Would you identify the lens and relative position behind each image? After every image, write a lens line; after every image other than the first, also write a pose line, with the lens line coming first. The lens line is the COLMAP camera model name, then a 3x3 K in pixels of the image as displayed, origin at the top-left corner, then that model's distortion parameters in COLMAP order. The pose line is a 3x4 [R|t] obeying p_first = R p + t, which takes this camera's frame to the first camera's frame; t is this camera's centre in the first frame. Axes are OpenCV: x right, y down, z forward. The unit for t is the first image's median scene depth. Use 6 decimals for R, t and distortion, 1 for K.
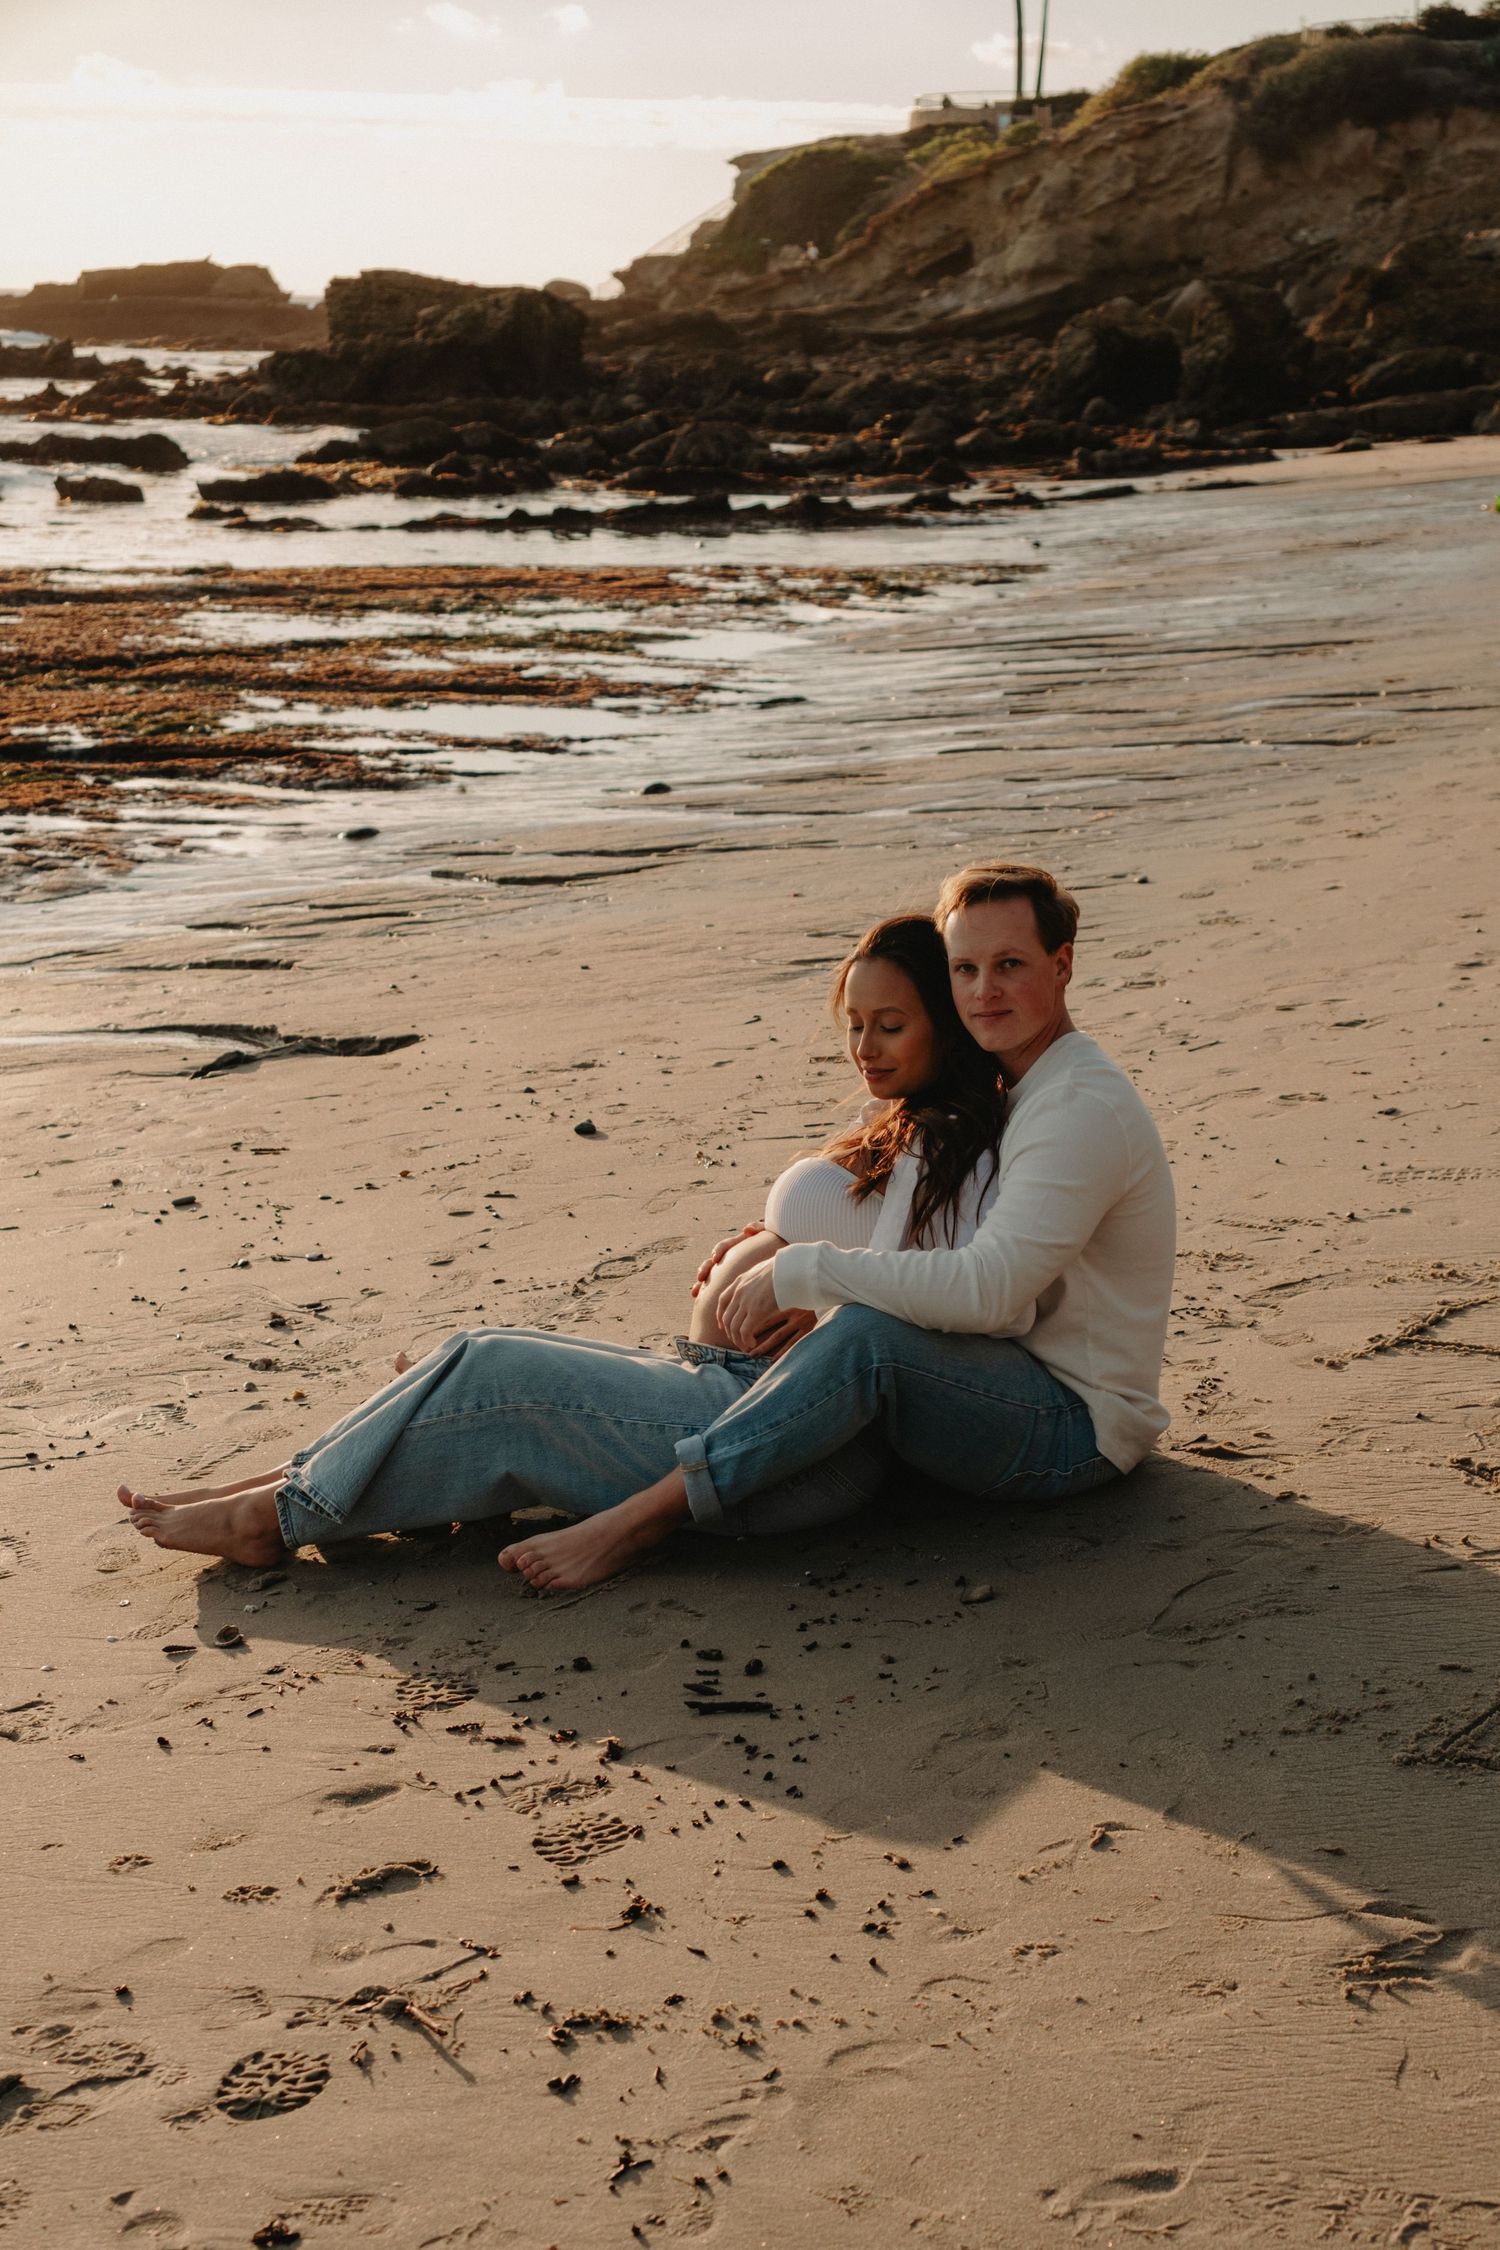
lens RADIAL K [[2813.9, 0, 546.5], [0, 2813.9, 1167.9], [0, 0, 1]] dist [0.030892, 0.000000]
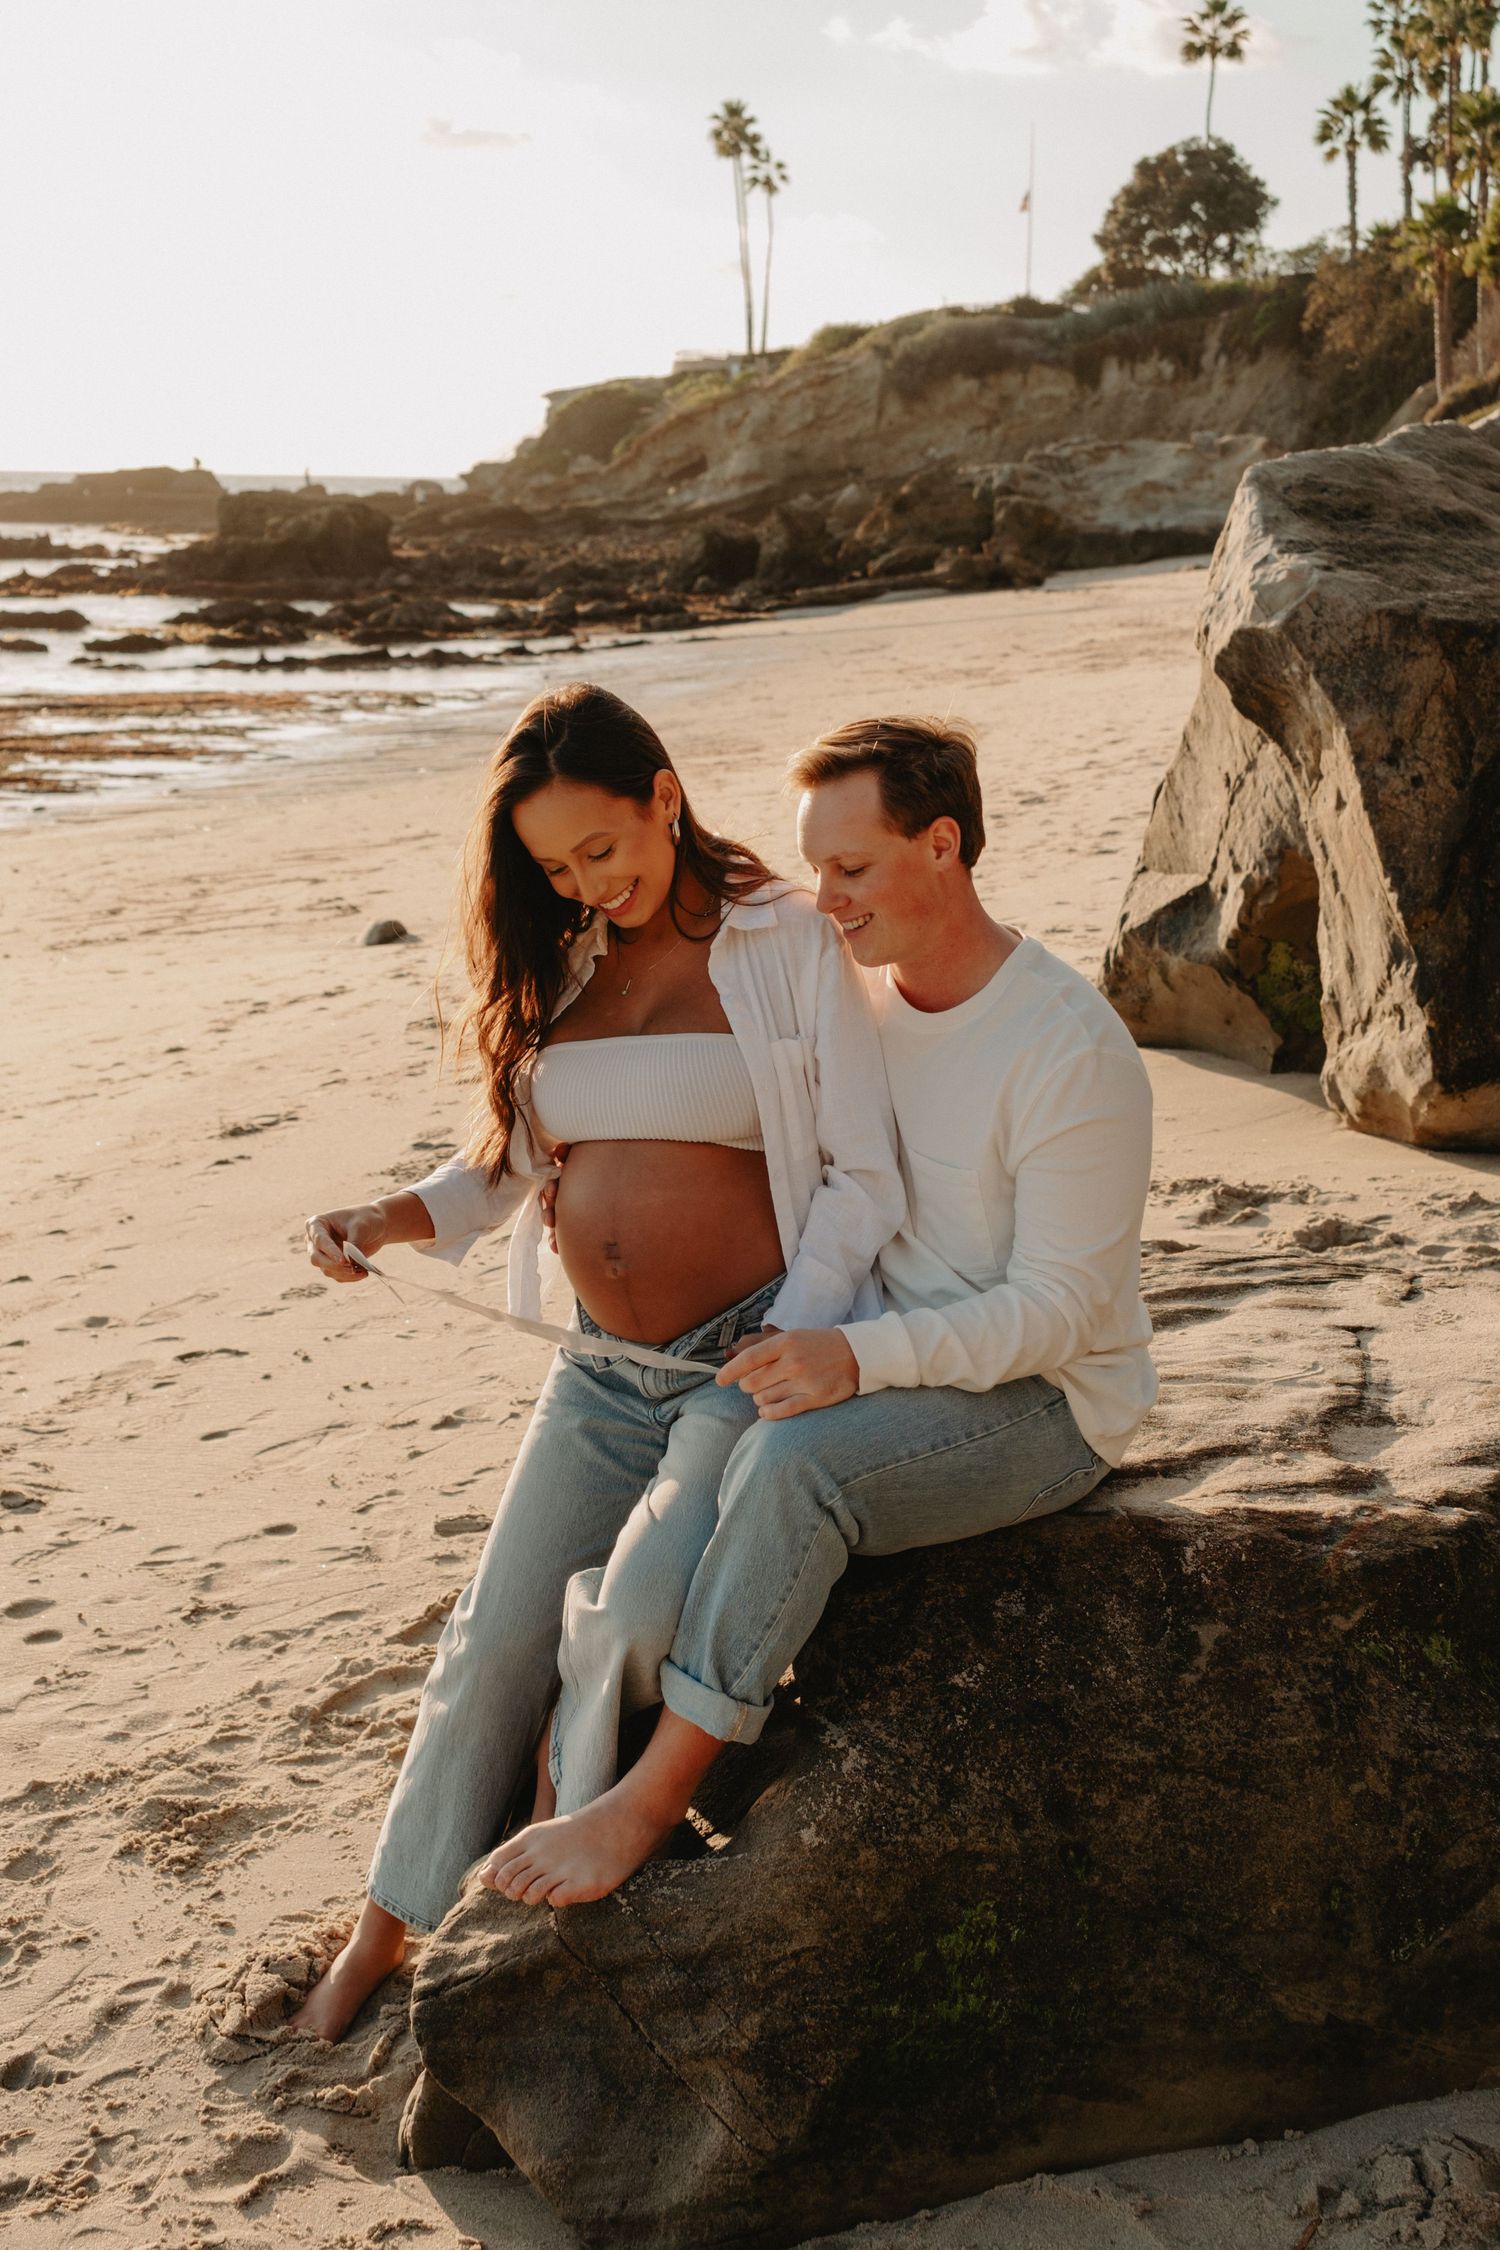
lens RADIAL K [[3035.0, 0, 818.5], [0, 3035.0, 1175.6], [0, 0, 1]] dist [-0.005409, 0.000000]
pose [[0.999758, -0.008325, 0.020354, 0.175908], [0.009186, 0.999050, -0.042604, 0.100947], [-0.019980, 0.042781, 0.998885, -0.516586]]
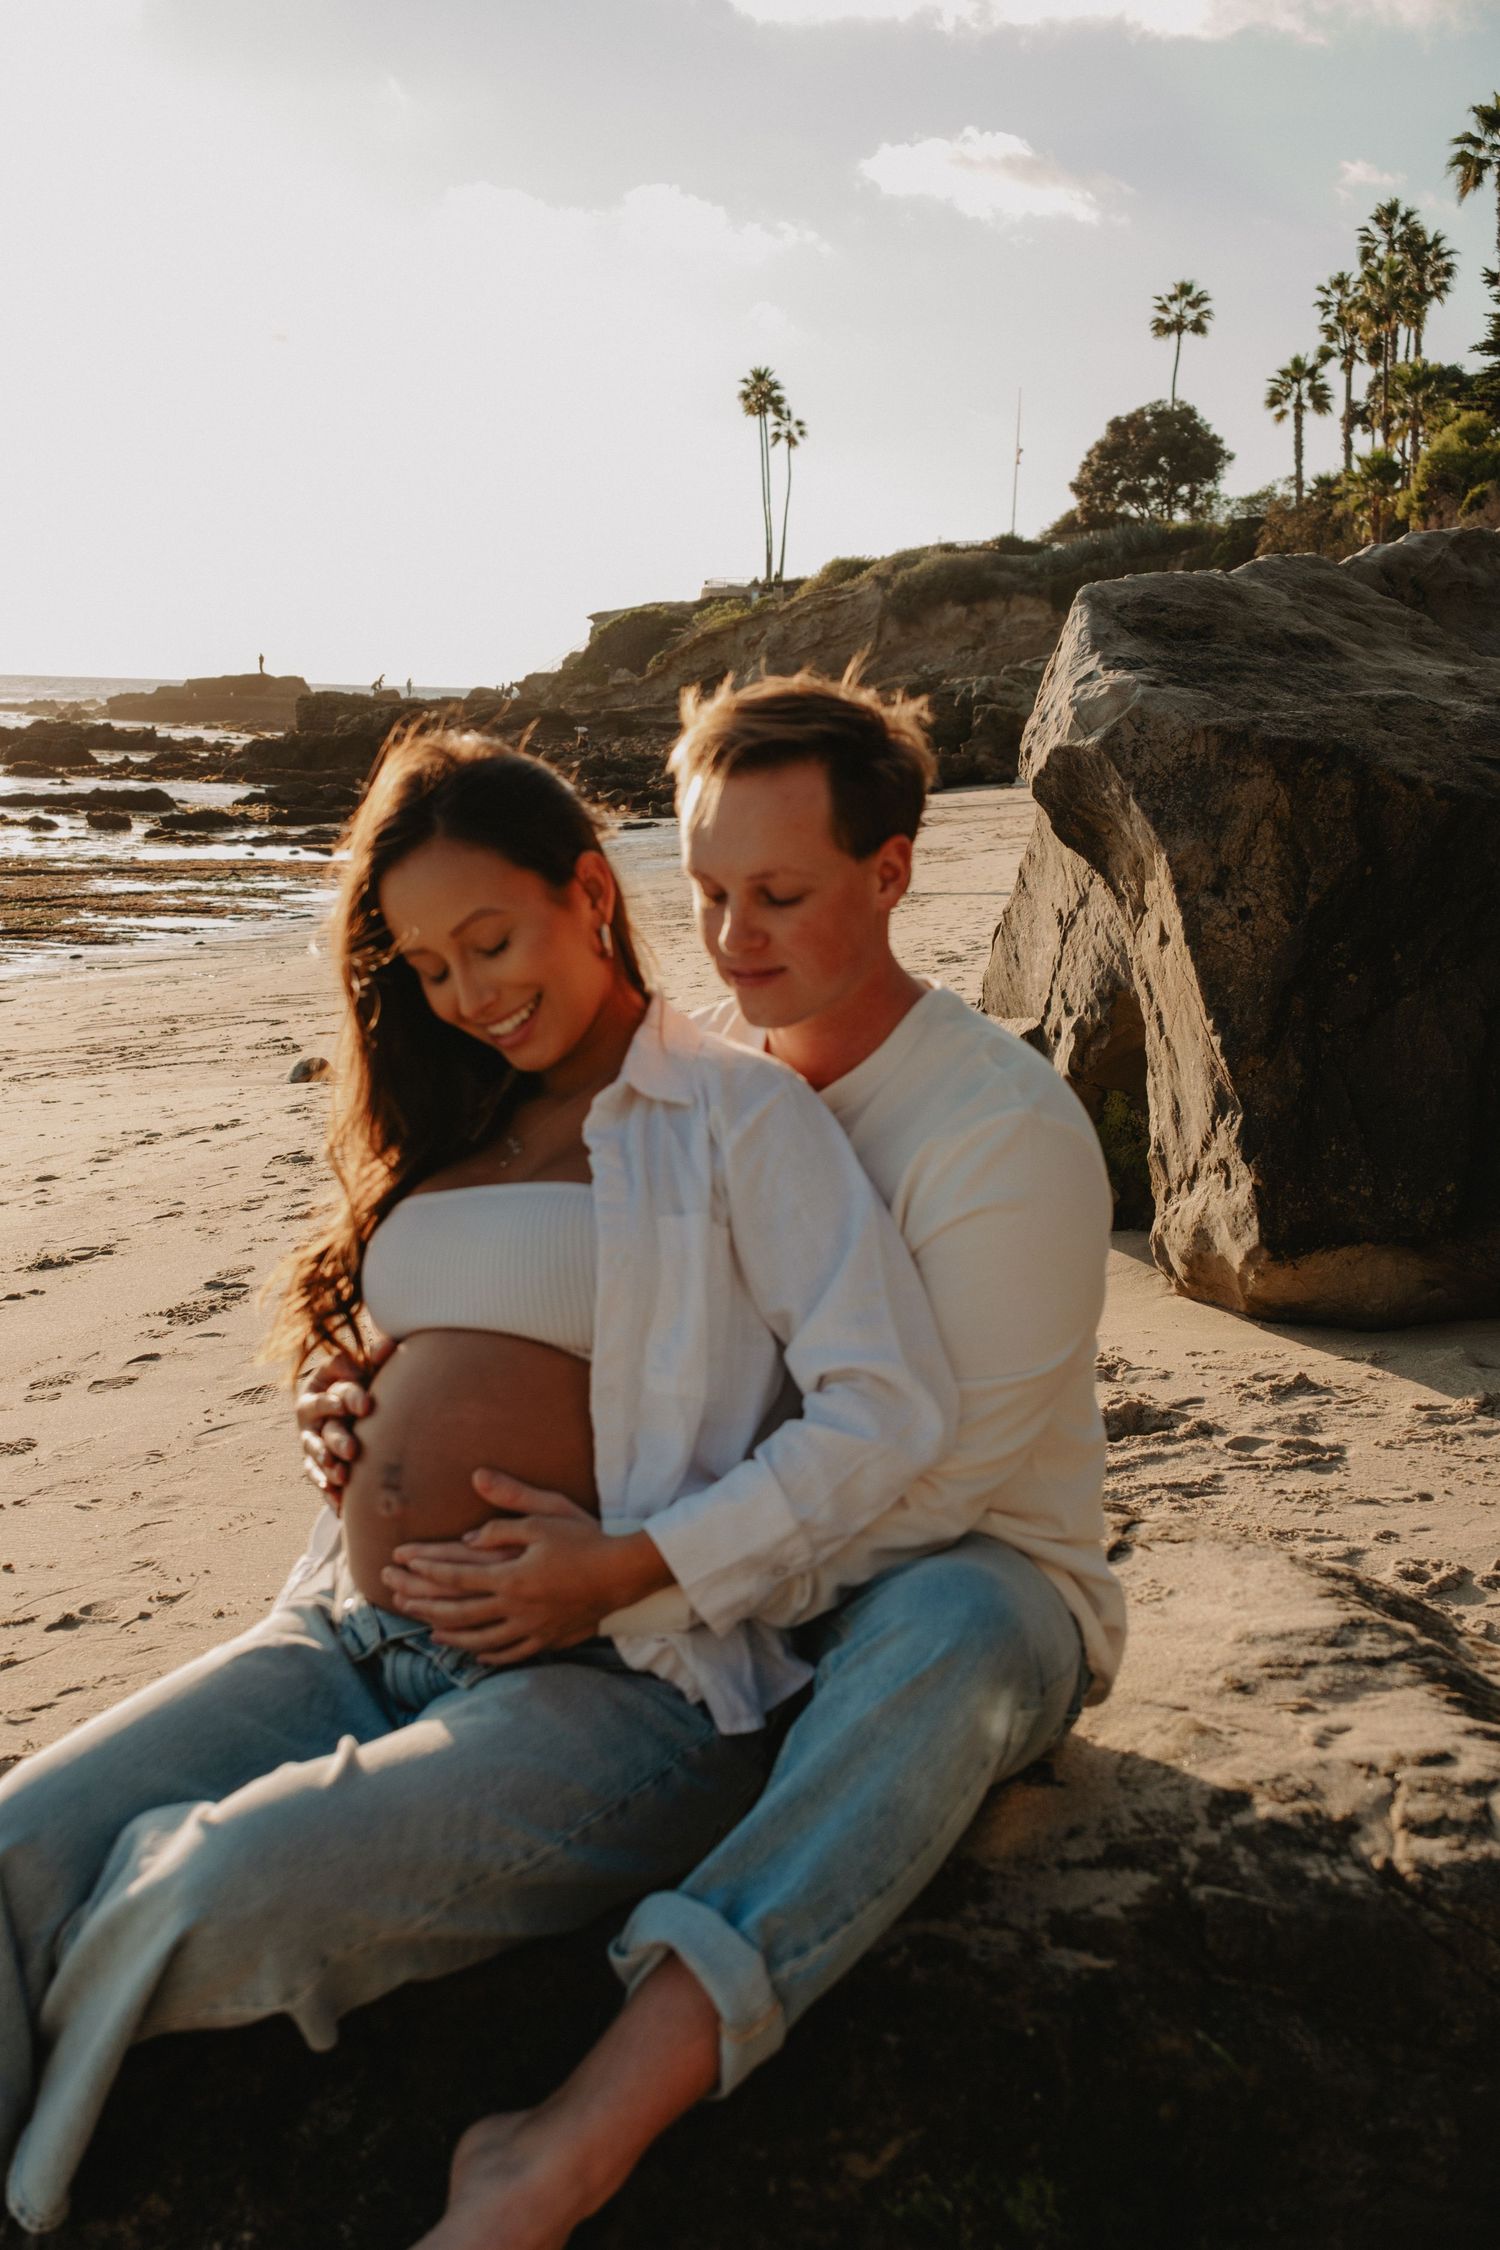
lens RADIAL K [[2558.2, 0, 730.4], [0, 2558.2, 1136.6], [0, 0, 1]] dist [-0.009327, 0.000000]
pose [[0.999442, 0.014487, -0.030109, 0.203896], [-0.017527, 0.994496, -0.103300, 0.093595], [0.028447, 0.103770, 0.994194, -0.442881]]
